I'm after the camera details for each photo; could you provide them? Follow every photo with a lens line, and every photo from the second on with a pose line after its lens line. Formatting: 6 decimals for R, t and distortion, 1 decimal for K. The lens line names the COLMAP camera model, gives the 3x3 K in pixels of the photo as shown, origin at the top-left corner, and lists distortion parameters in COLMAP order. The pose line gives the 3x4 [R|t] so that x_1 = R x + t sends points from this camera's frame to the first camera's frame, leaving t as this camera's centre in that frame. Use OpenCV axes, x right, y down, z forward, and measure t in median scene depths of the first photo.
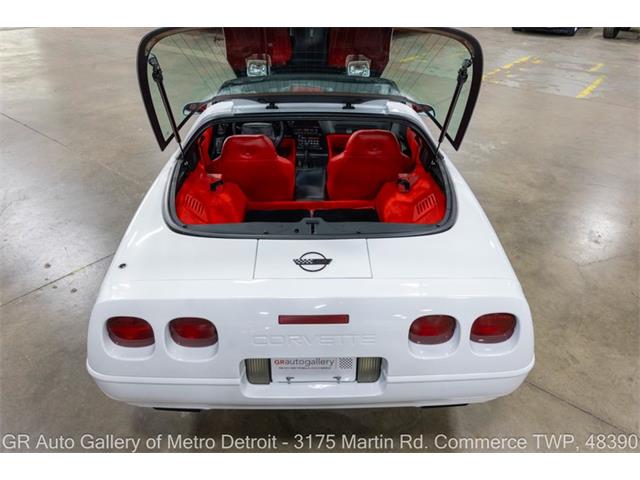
lens RADIAL K [[445.8, 0, 320.0], [0, 445.8, 240.0], [0, 0, 1]] dist [0.033623, -0.033874]
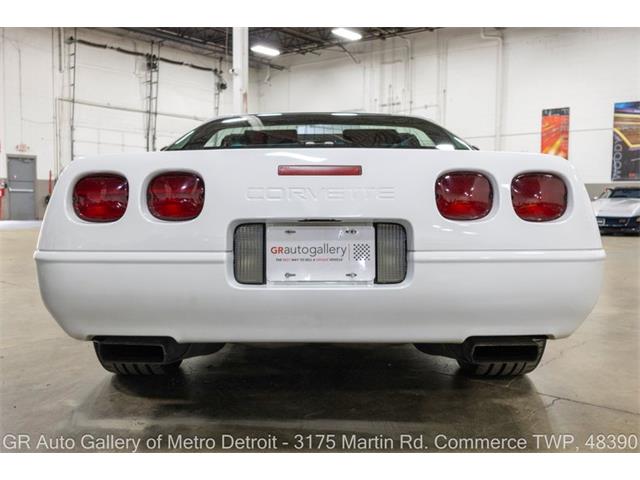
lens RADIAL K [[634.5, 0, 320.0], [0, 634.5, 240.0], [0, 0, 1]] dist [0.031976, -0.015949]
pose [[0.999595, -0.010630, -0.026416, 0.010893], [-0.003960, 0.866789, -0.498658, 0.583151], [0.028197, 0.498561, 0.866396, 0.014316]]
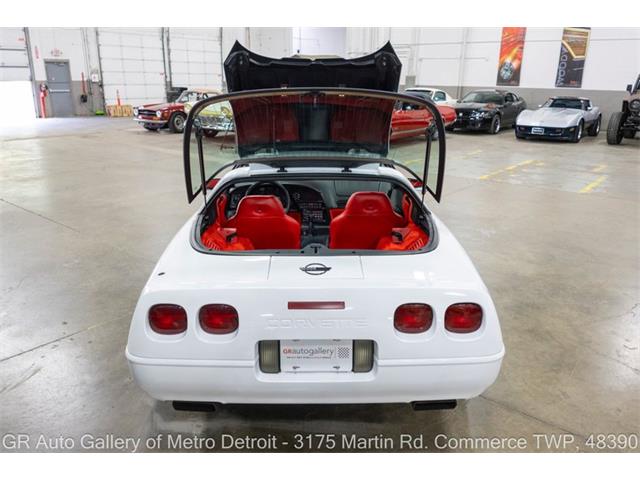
lens RADIAL K [[520.8, 0, 320.0], [0, 520.8, 240.0], [0, 0, 1]] dist [0.006248, -0.002185]
pose [[0.999918, -0.003889, -0.012202, 0.009882], [0.000533, 0.964587, -0.263764, 0.251705], [0.012796, 0.263736, 0.964510, -0.293294]]
